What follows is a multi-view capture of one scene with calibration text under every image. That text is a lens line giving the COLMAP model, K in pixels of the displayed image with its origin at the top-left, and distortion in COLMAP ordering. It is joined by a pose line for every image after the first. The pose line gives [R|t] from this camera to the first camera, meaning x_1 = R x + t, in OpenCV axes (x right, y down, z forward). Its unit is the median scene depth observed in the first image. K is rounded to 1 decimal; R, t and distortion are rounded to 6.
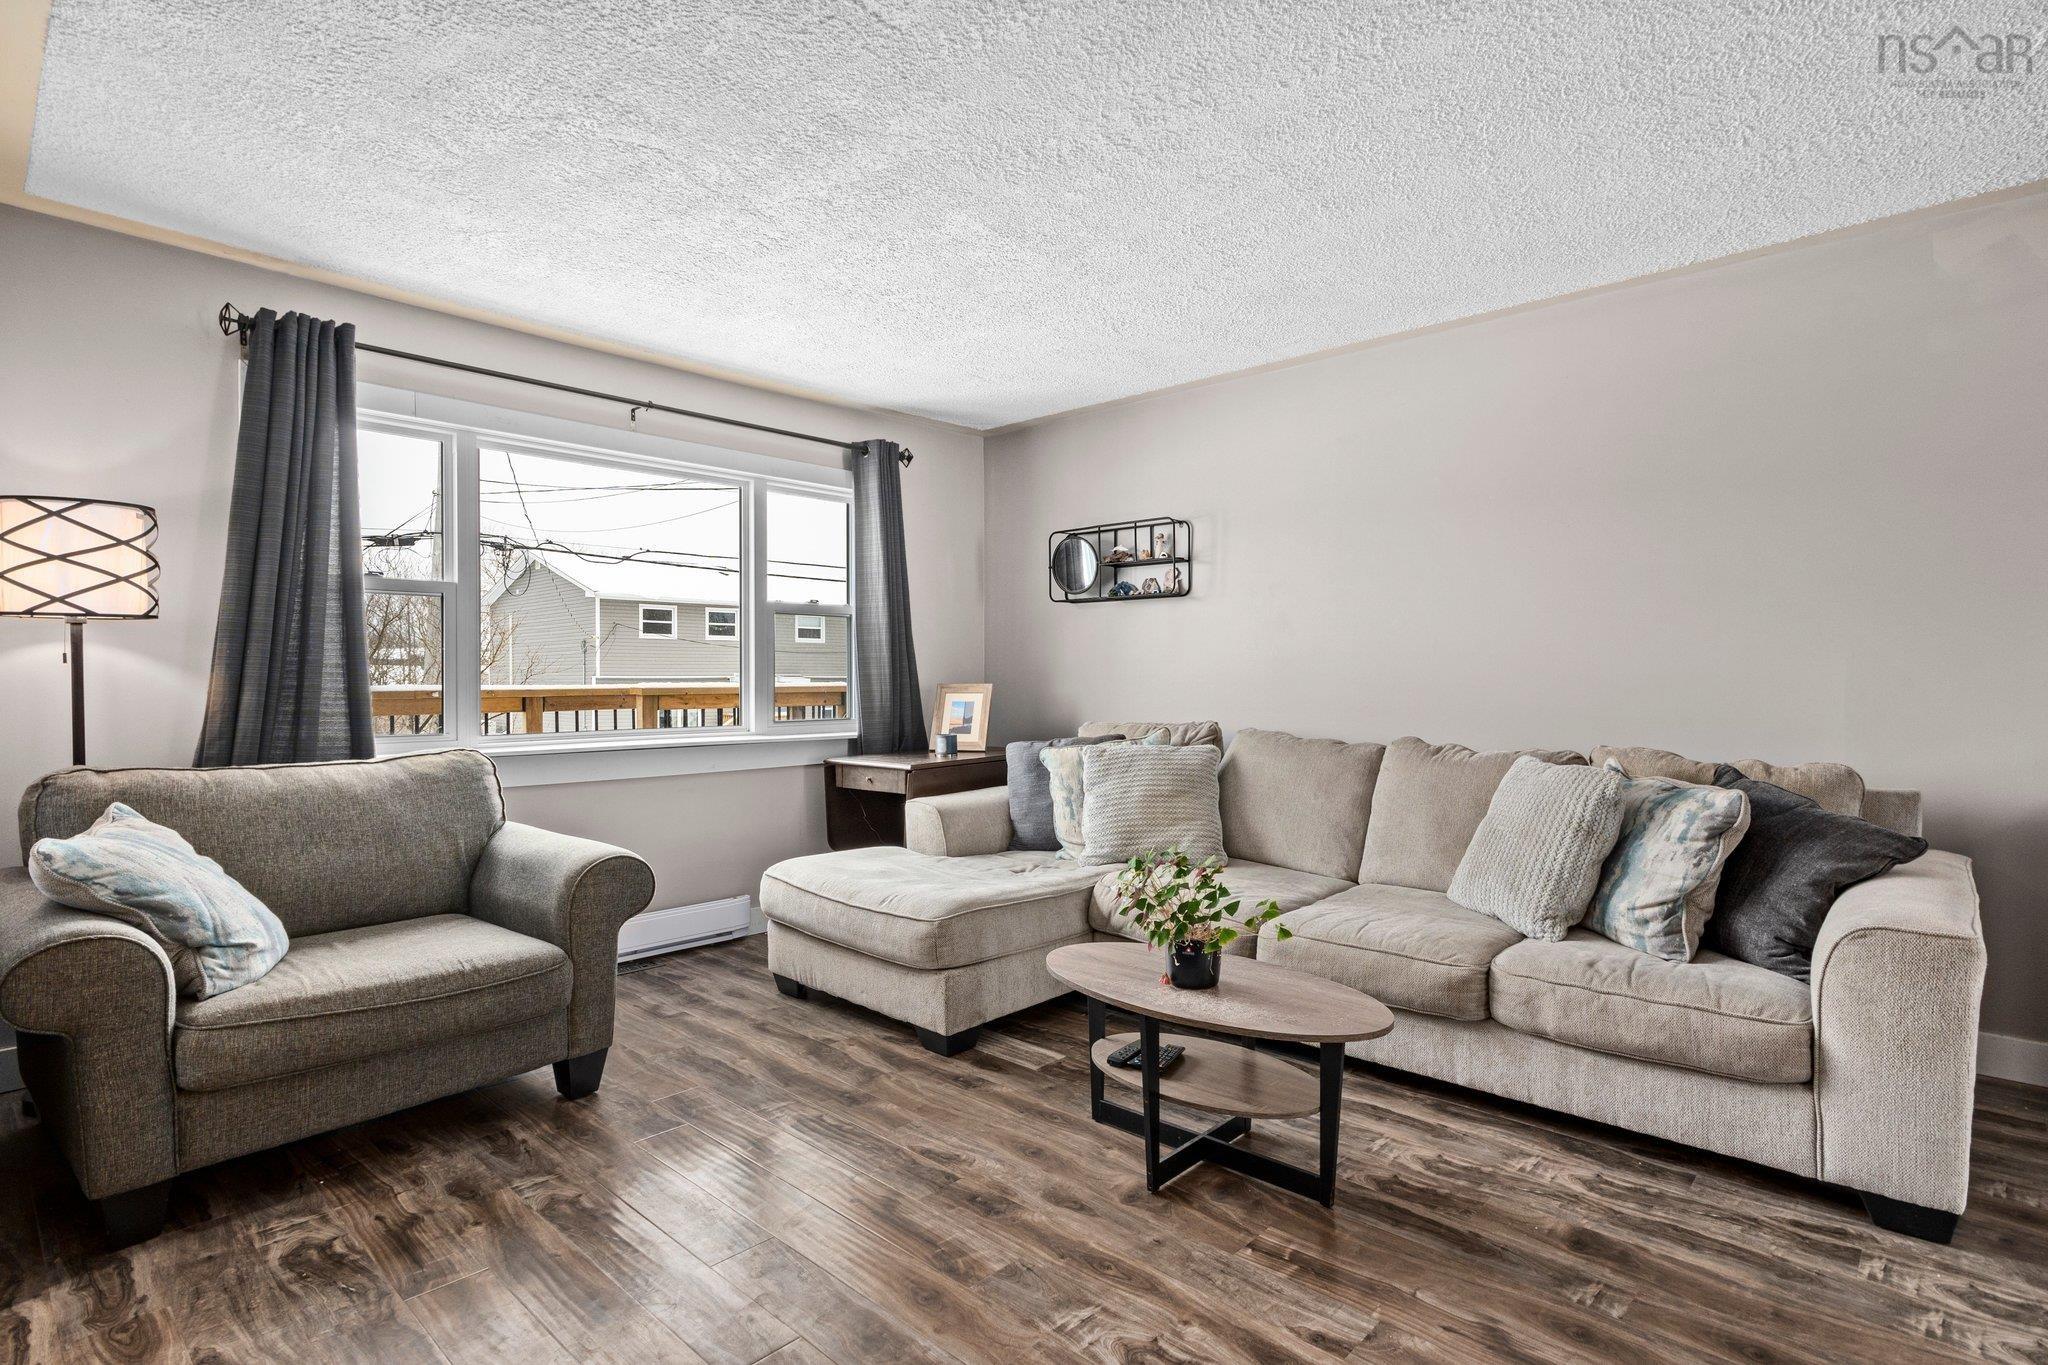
lens RADIAL K [[1021.3, 0, 1024.0], [0, 1021.3, 682.5], [0, 0, 1]] dist [0.001158, 0.001374]
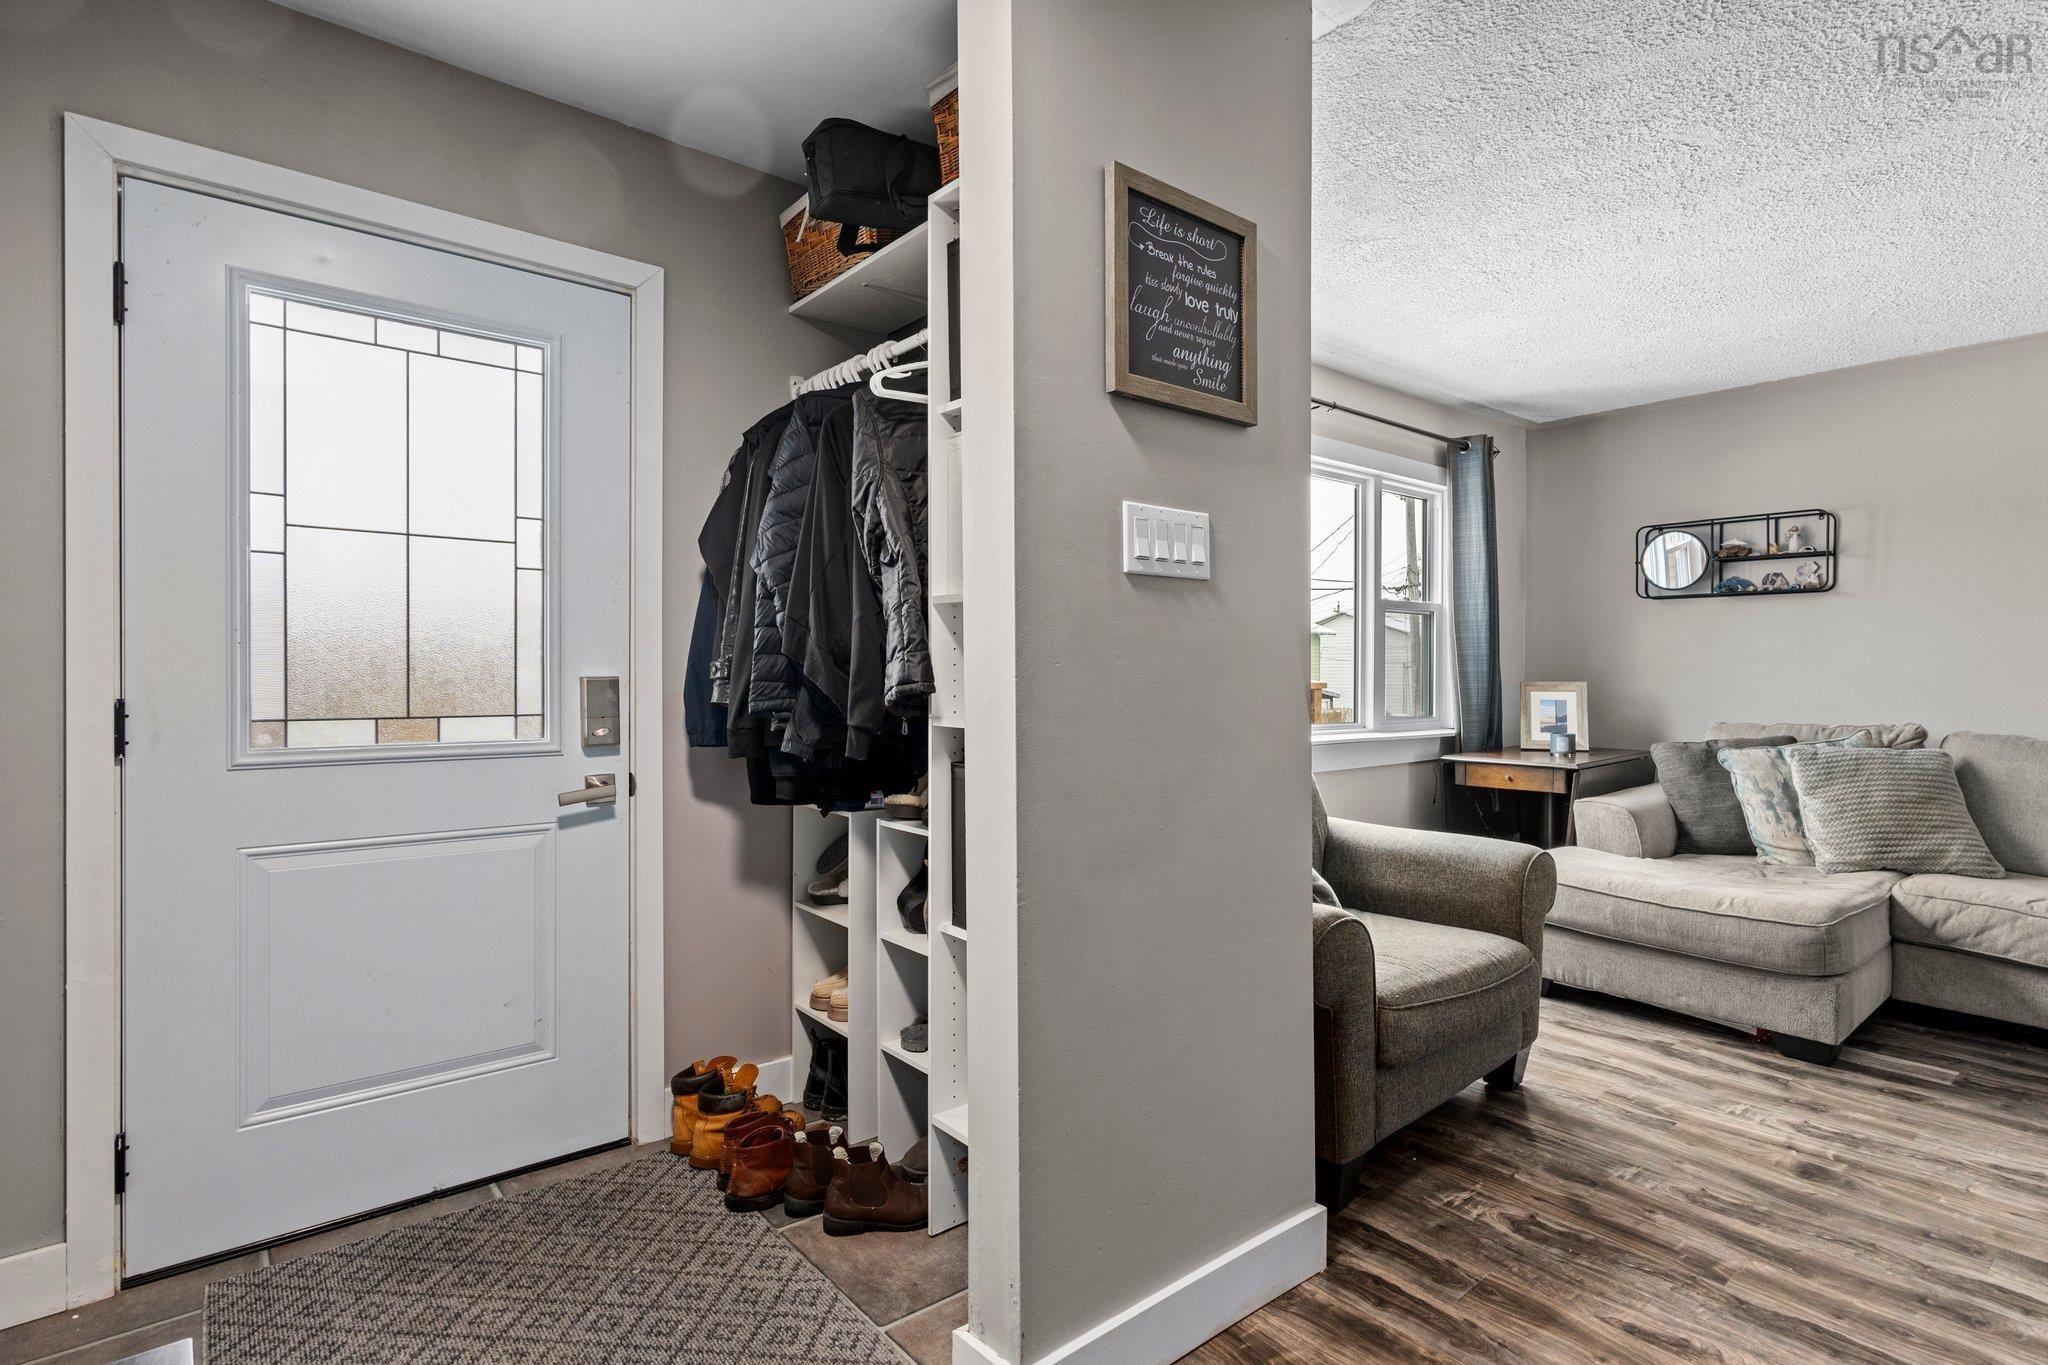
lens RADIAL K [[1021.3, 0, 1024.0], [0, 1021.3, 682.5], [0, 0, 1]] dist [0.001158, 0.001374]
pose [[0.992400, 0.005901, -0.122915, -0.723544], [-0.005427, 0.999976, 0.004192, 0.000736], [0.122937, -0.003493, 0.992408, -0.060864]]
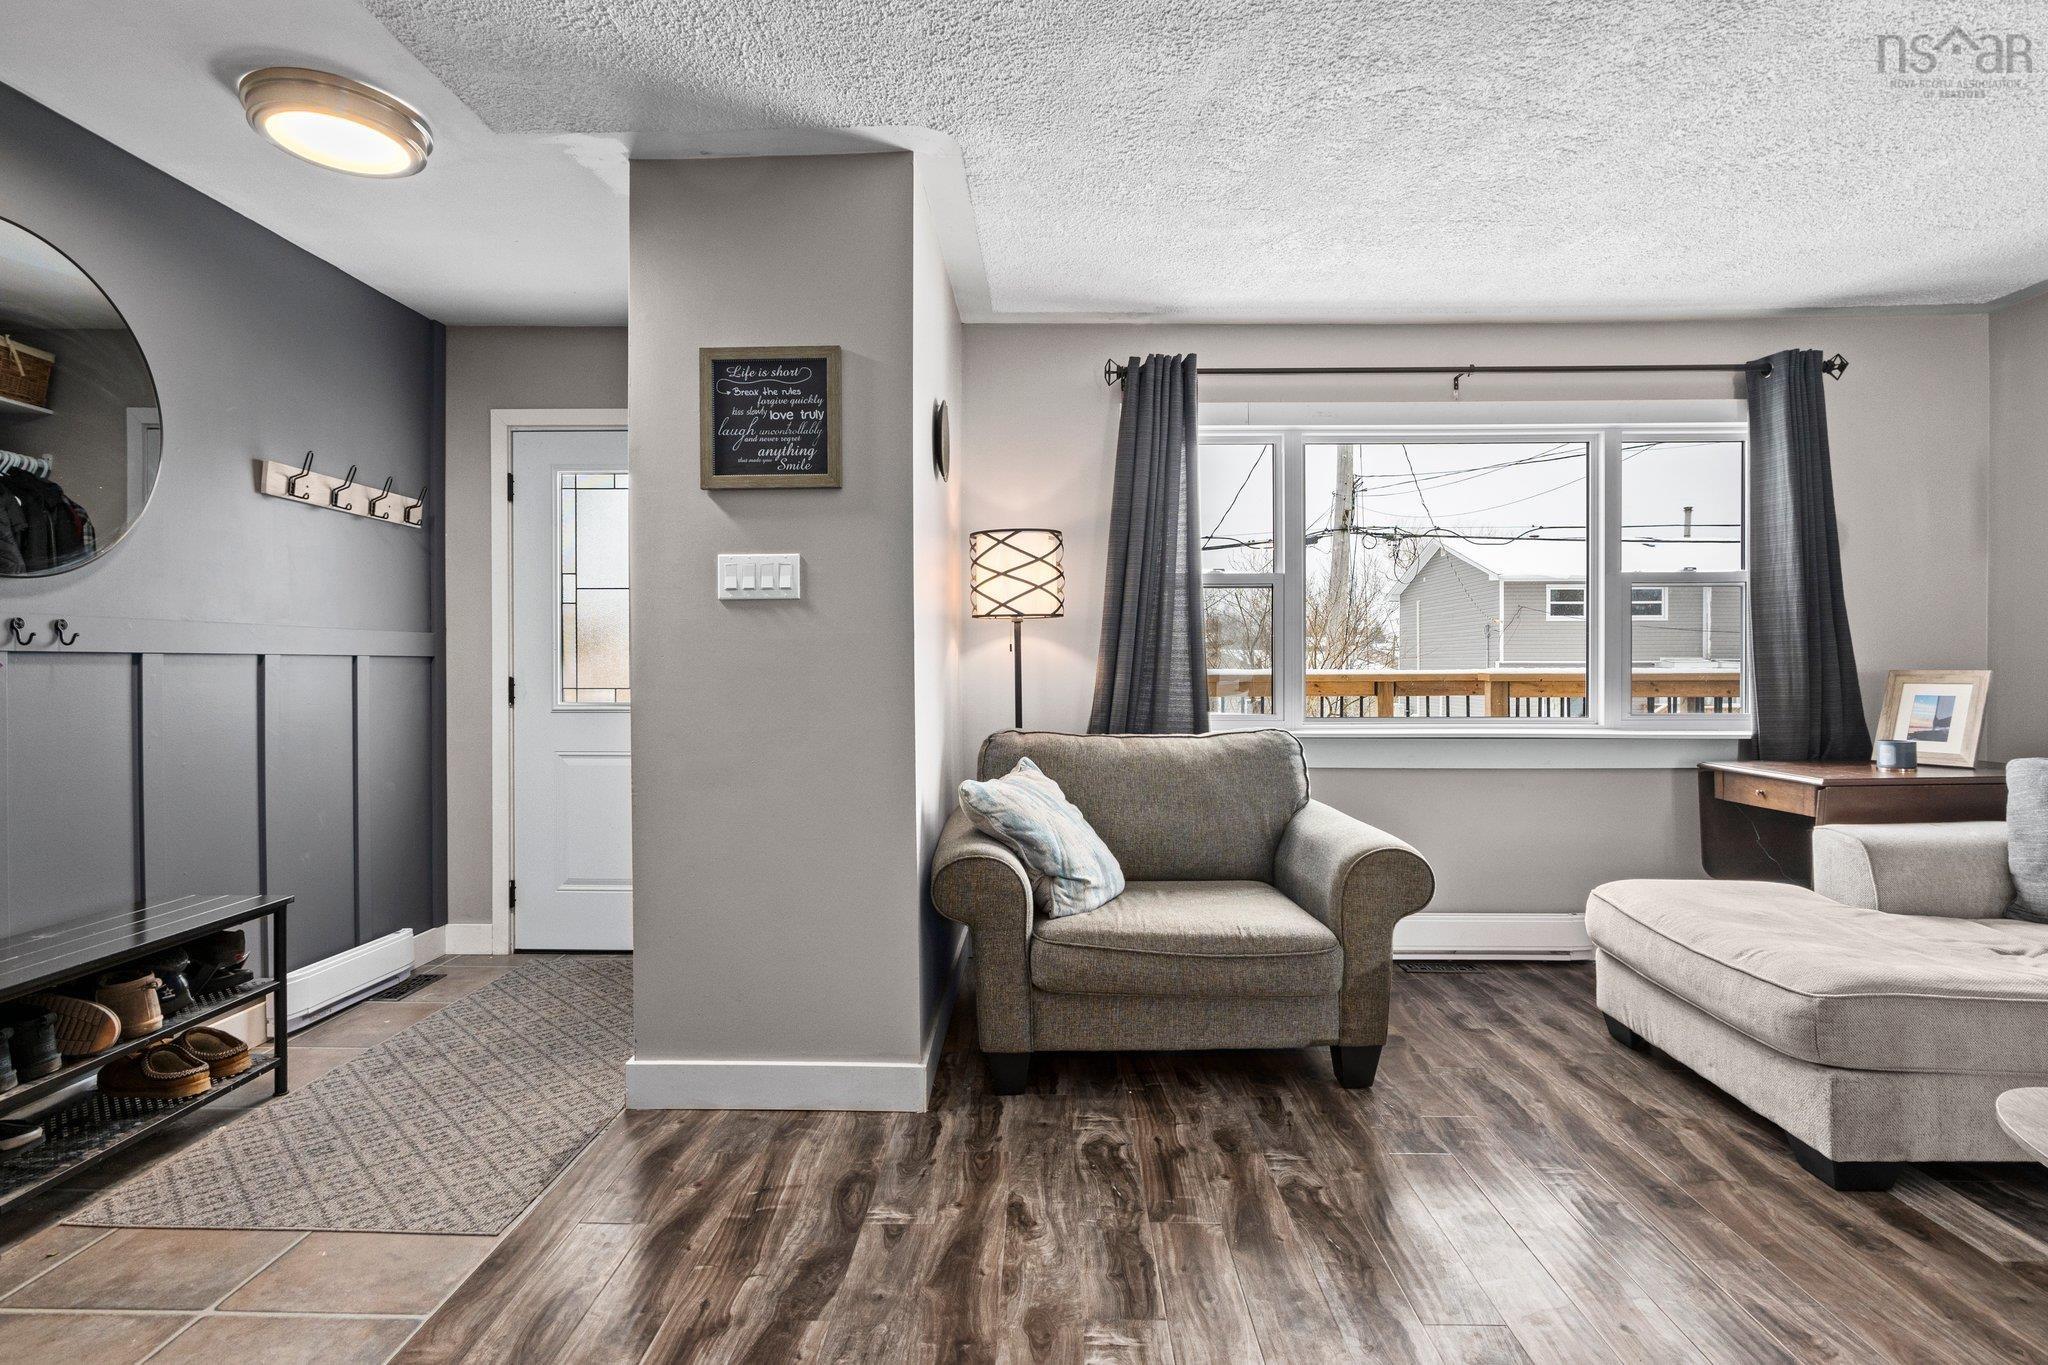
lens RADIAL K [[1022.9, 0, 1025.6], [0, 1022.9, 675.7], [0, 0, 1]] dist [-0.003450, 0.002375]
pose [[0.666437, 0.009053, -0.745507, 0.078203], [-0.003022, 0.999951, 0.009442, -0.000020], [0.745556, -0.004040, 0.666431, 0.098908]]
